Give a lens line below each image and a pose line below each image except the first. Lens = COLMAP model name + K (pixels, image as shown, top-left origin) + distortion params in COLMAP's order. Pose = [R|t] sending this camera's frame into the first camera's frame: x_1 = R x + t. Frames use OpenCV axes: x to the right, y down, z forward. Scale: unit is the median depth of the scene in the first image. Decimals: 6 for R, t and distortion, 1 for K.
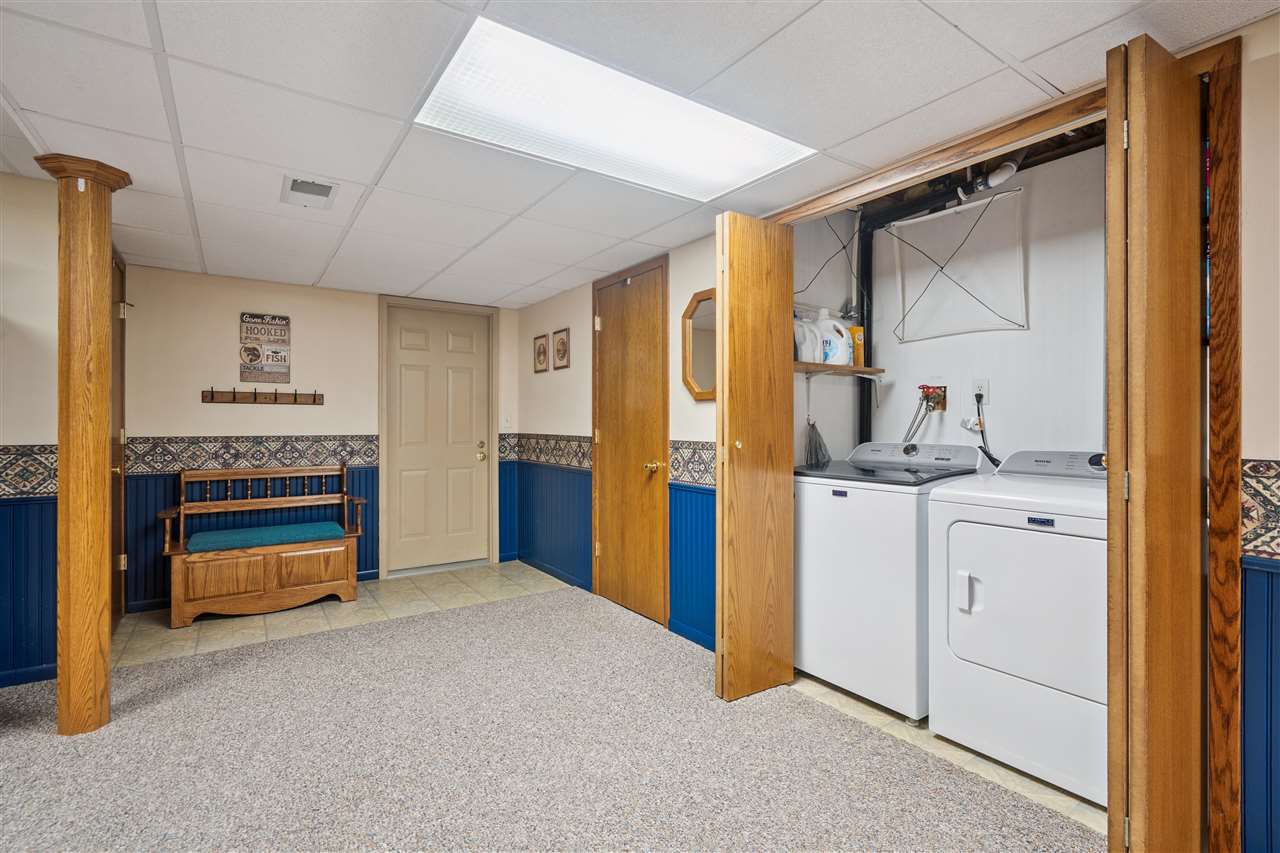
lens RADIAL K [[589.2, 0, 640.5], [0, 589.2, 423.0], [0, 0, 1]] dist [0.002227, 0.000832]
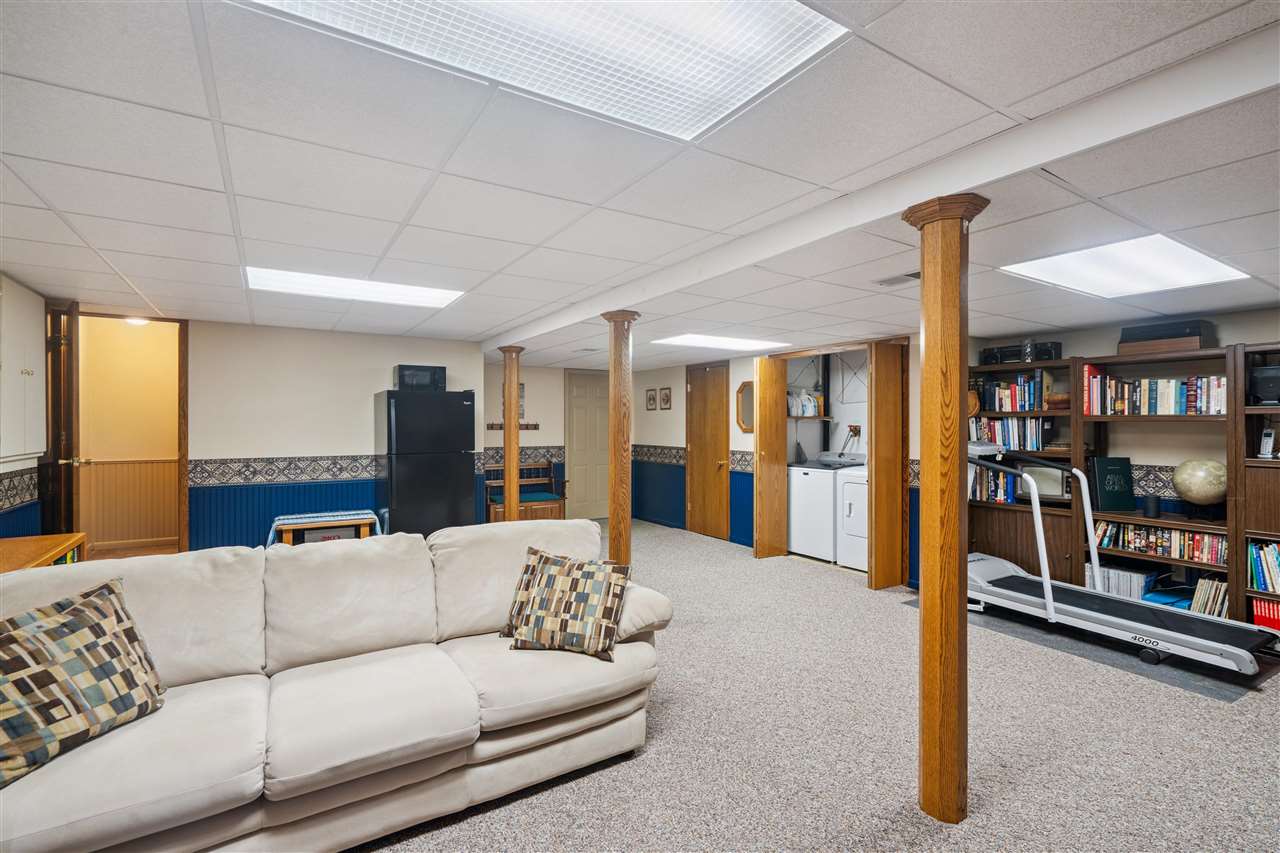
lens RADIAL K [[589.2, 0, 640.5], [0, 589.2, 423.0], [0, 0, 1]] dist [0.002227, 0.000832]
pose [[0.998966, -0.000862, -0.045447, -0.173532], [0.000782, 0.999998, -0.001785, -0.063934], [0.045448, 0.001748, 0.998965, -1.100805]]
